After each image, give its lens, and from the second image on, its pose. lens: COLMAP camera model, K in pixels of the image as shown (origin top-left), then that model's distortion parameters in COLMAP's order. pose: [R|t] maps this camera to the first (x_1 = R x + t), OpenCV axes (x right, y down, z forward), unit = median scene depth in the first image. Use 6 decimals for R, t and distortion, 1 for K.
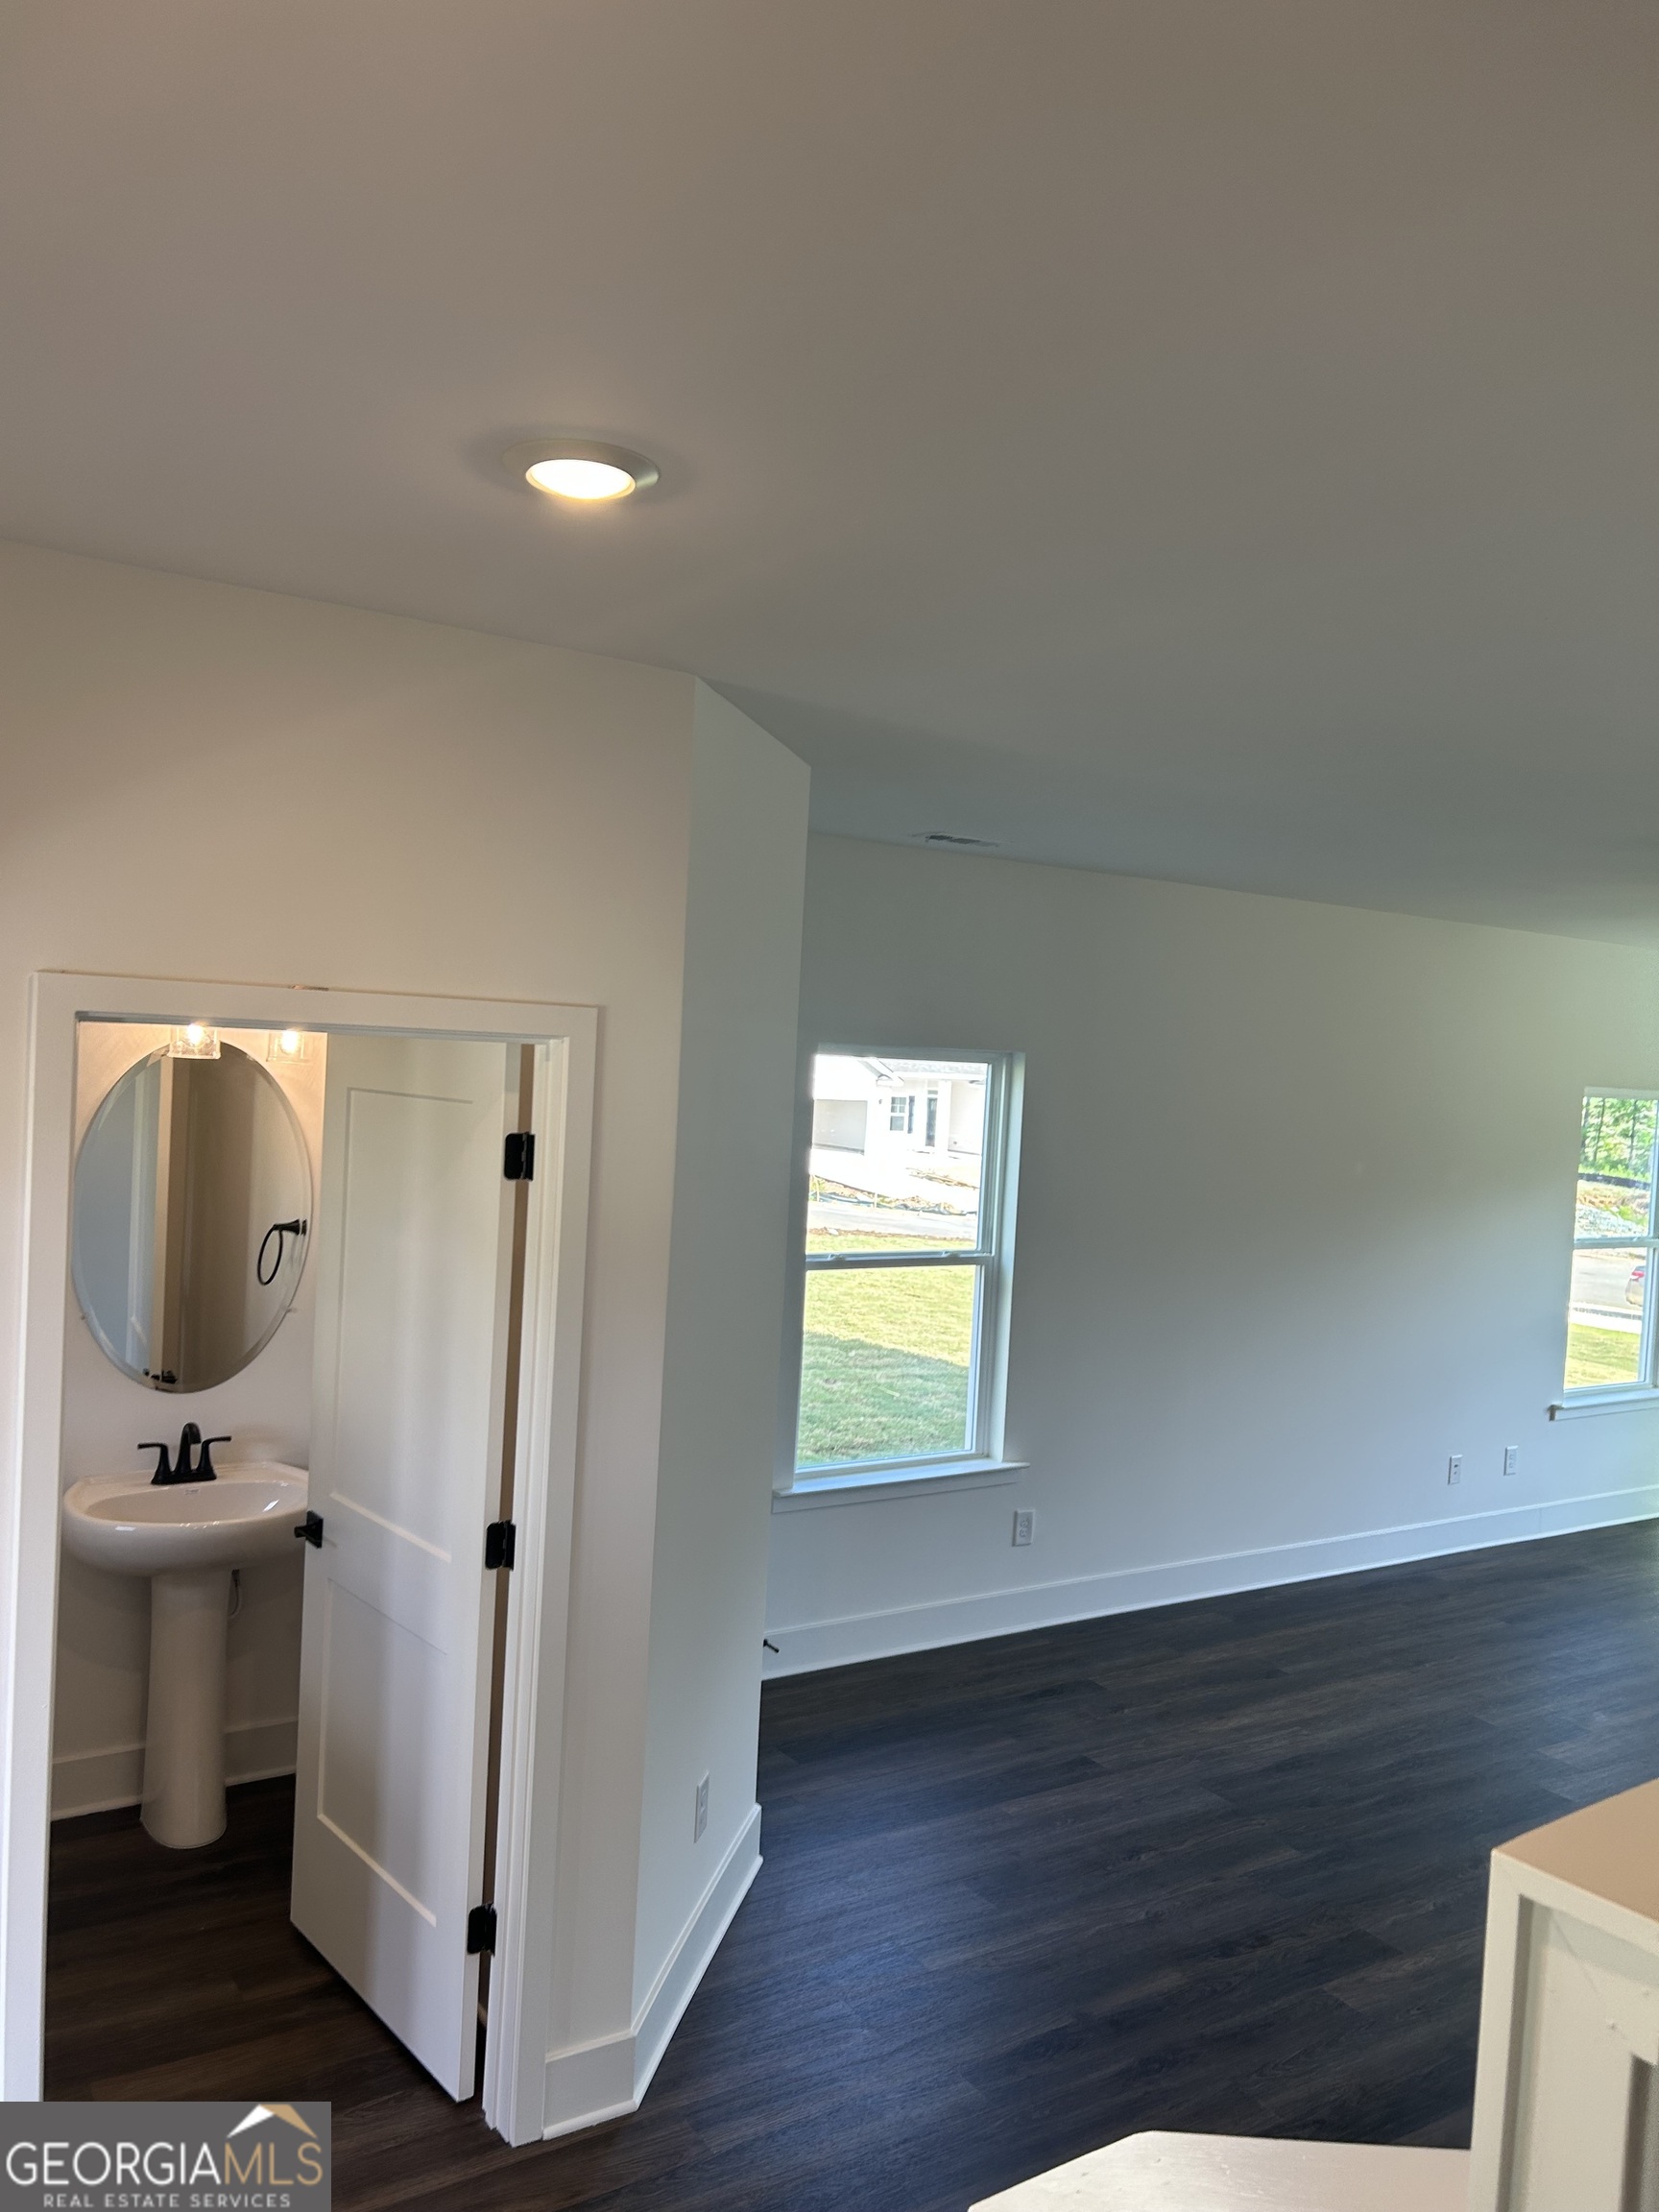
lens RADIAL K [[1648.2, 0, 823.0], [0, 1648.2, 1070.5], [0, 0, 1]] dist [0.011922, 0.003641]
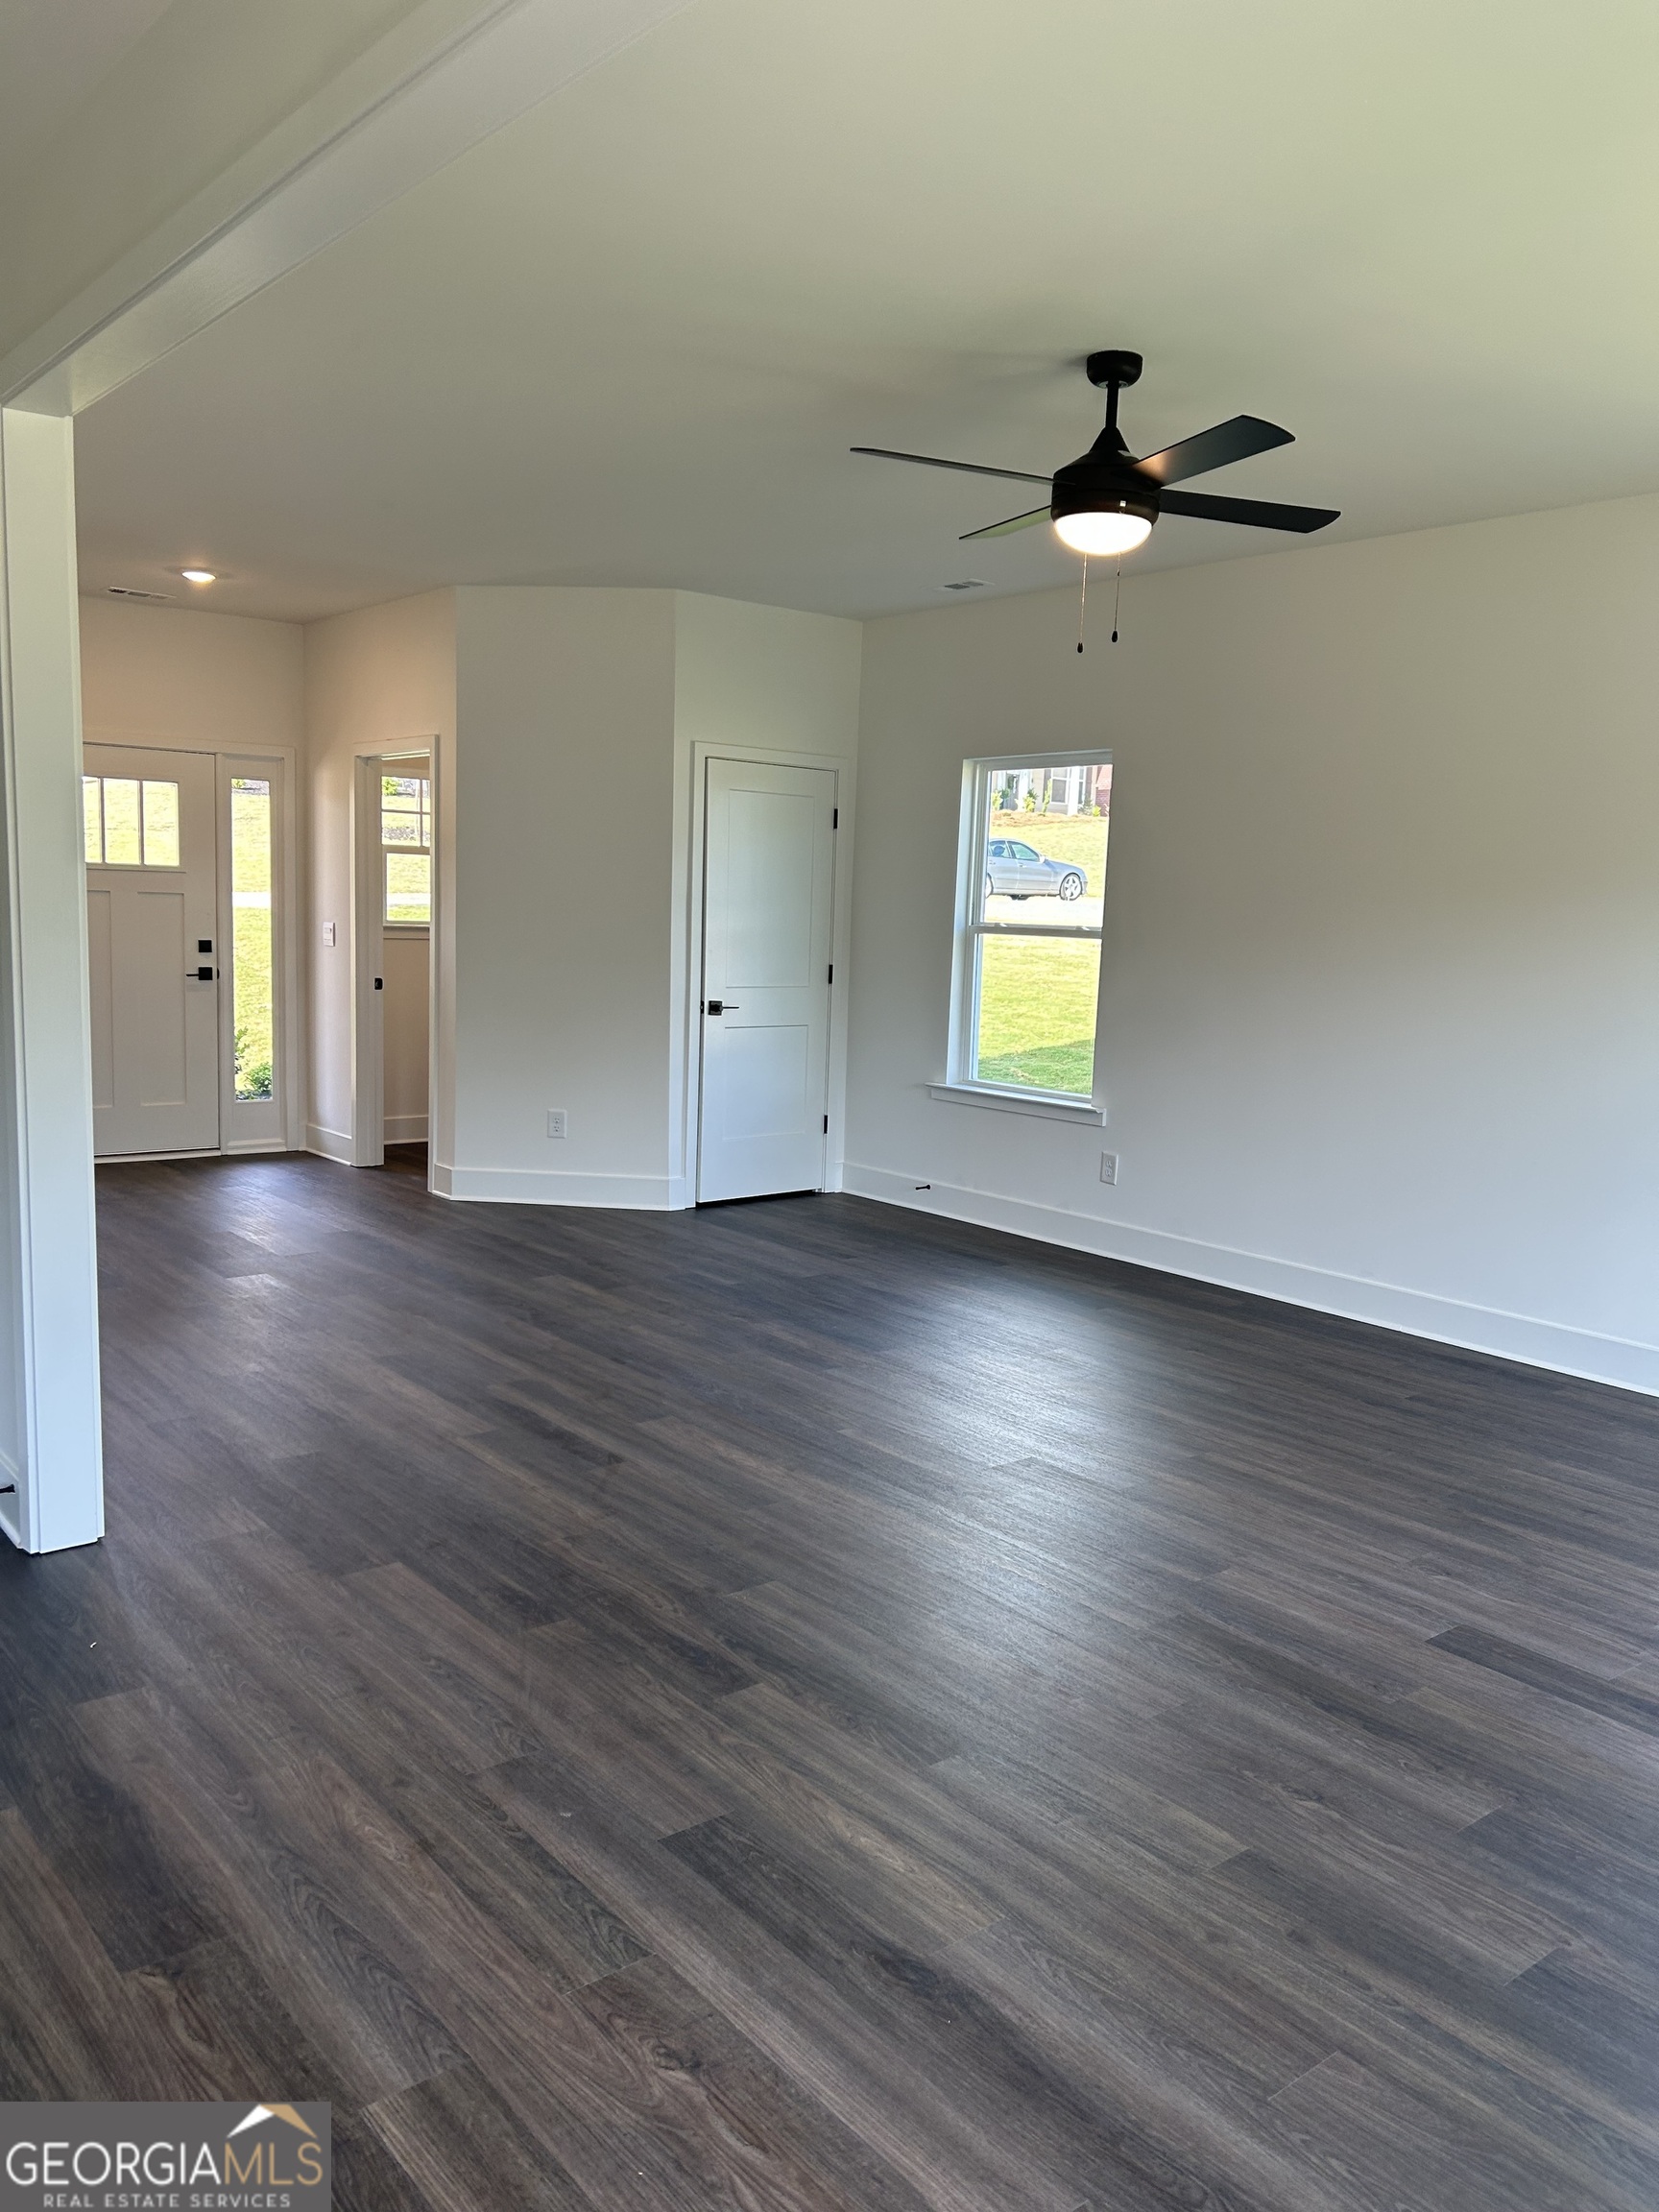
lens RADIAL K [[1652.2, 0, 824.0], [0, 1652.2, 1102.5], [0, 0, 1]] dist [0.058962, -0.069601]
pose [[0.108506, 0.072337, -0.991460, 1.541164], [-0.037356, 0.996941, 0.068649, 0.198791], [0.993394, 0.029589, 0.110876, 0.837537]]
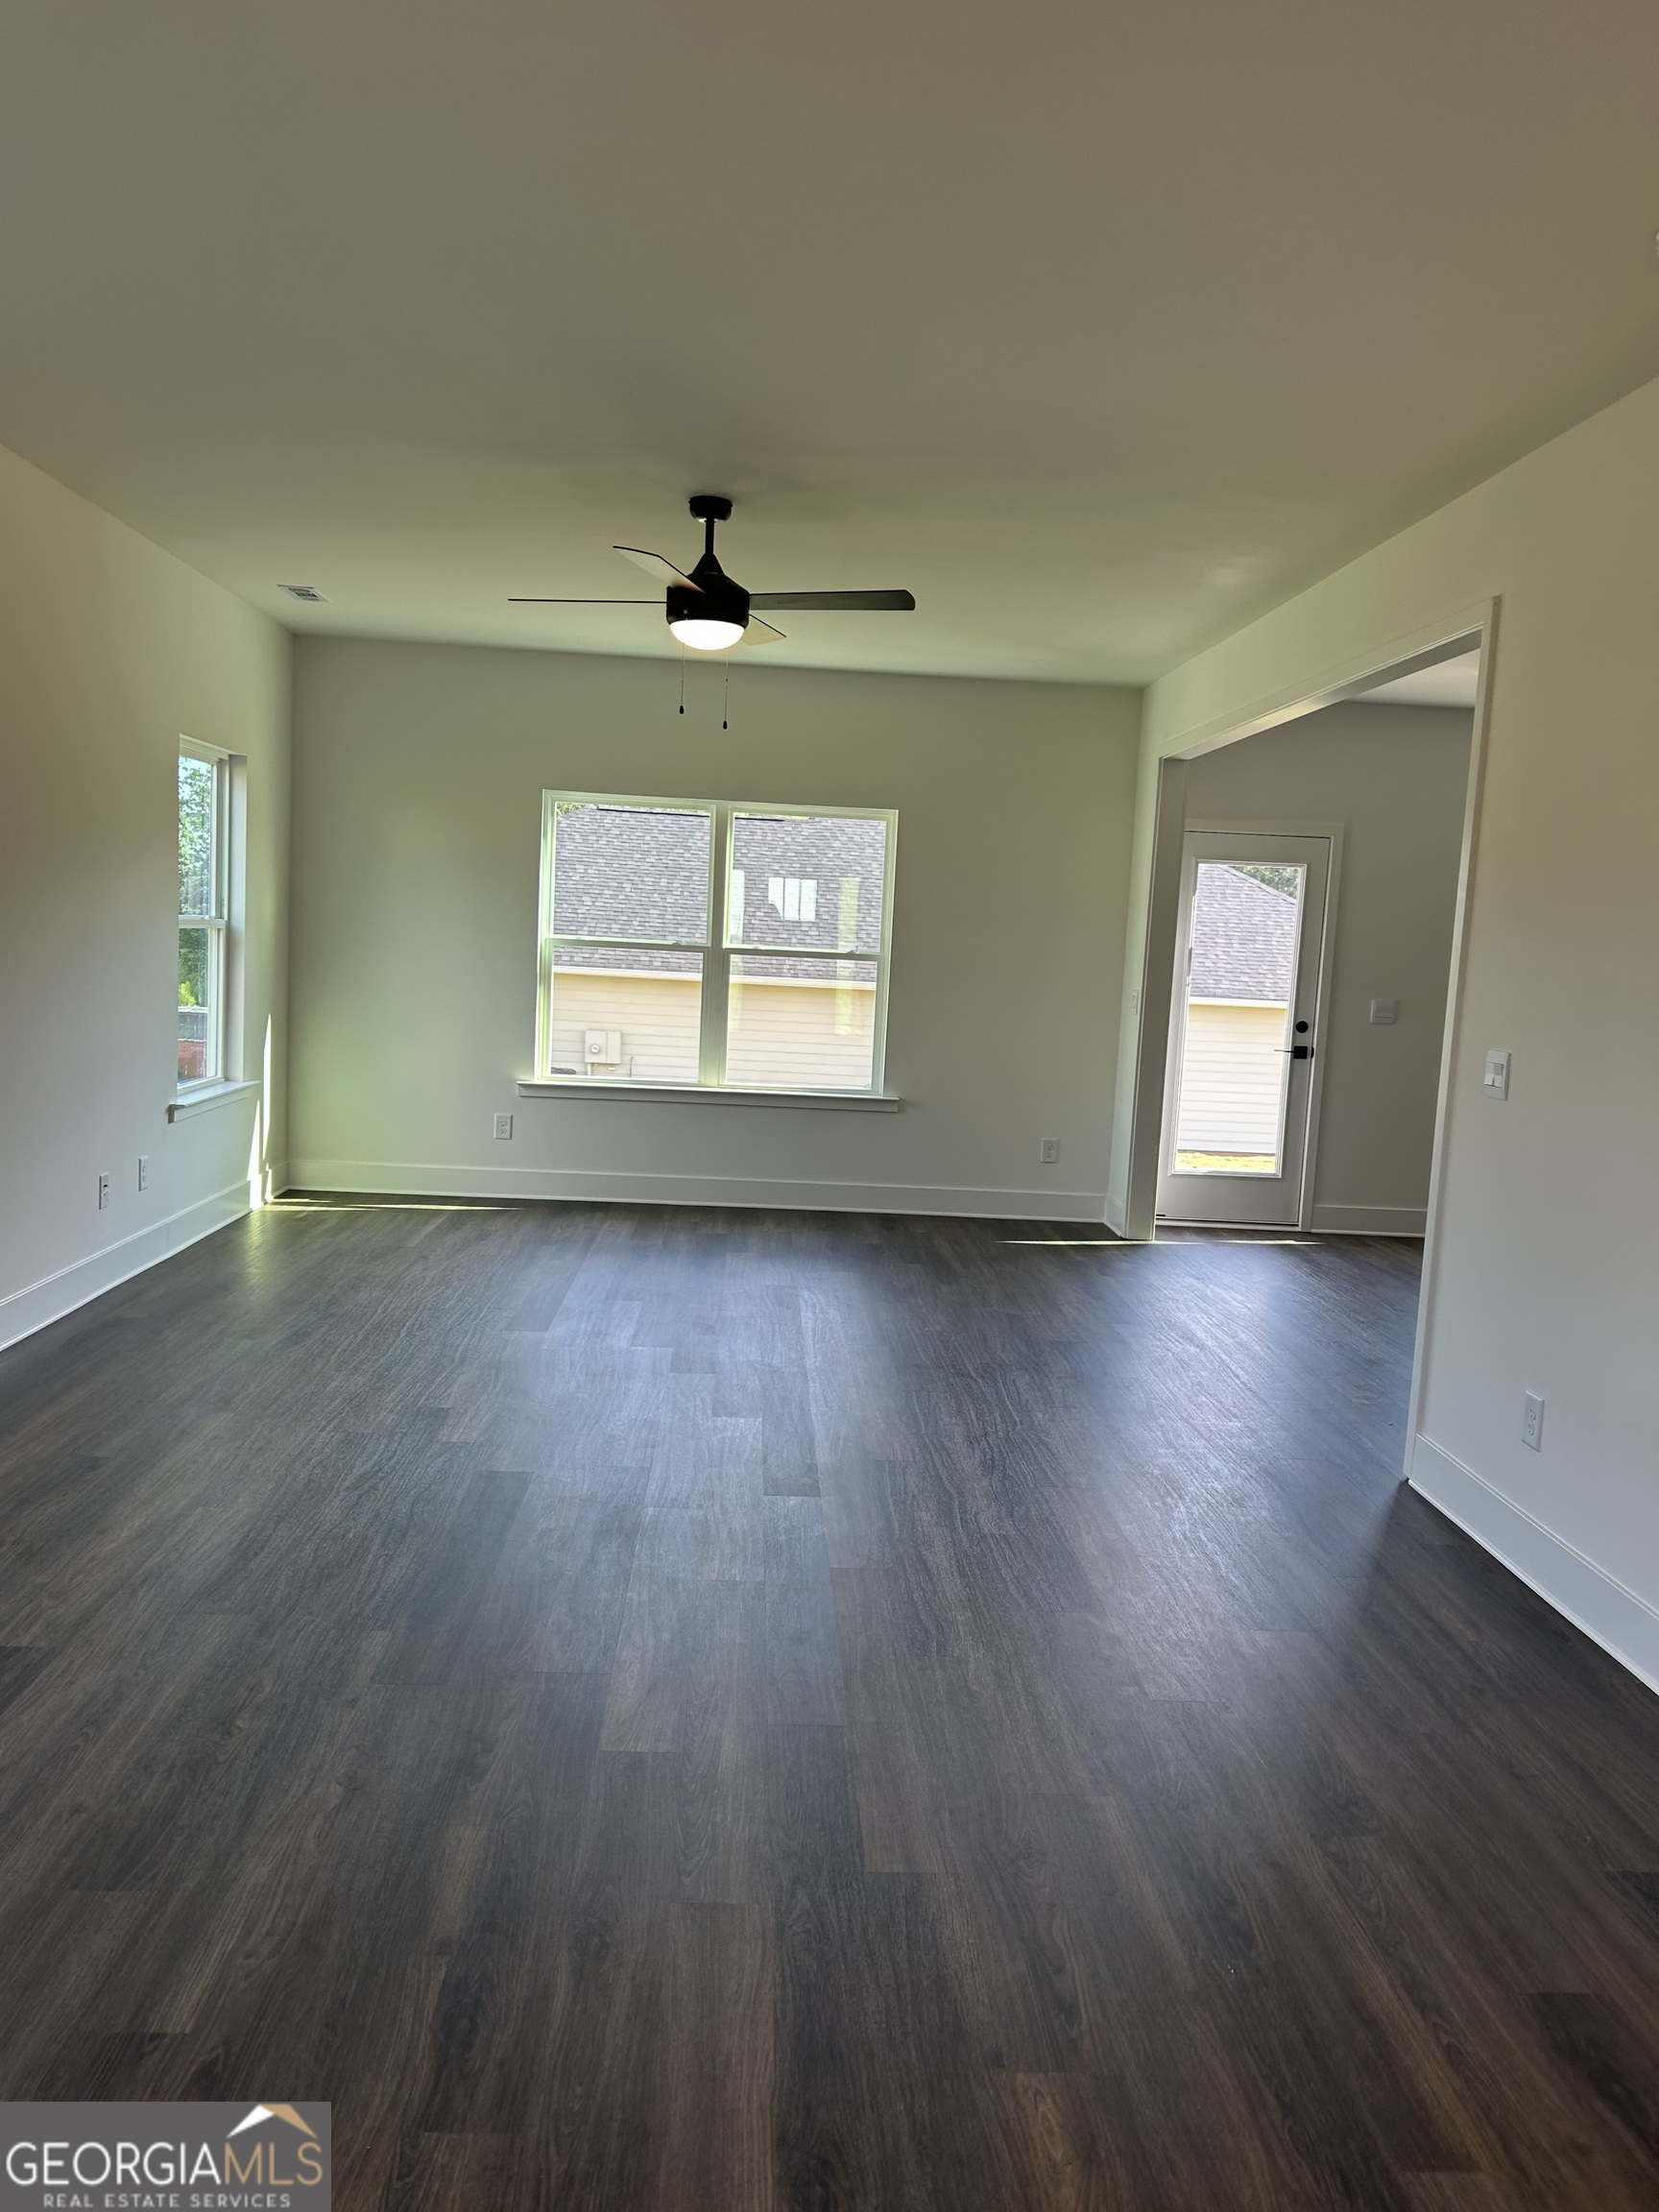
lens RADIAL K [[1652.2, 0, 824.0], [0, 1652.2, 1102.5], [0, 0, 1]] dist [0.058962, -0.069601]
pose [[0.501951, -0.114457, 0.857289, -0.218780], [-0.019249, 0.989481, 0.143377, 0.110417], [-0.864682, -0.088470, 0.494468, 0.433038]]
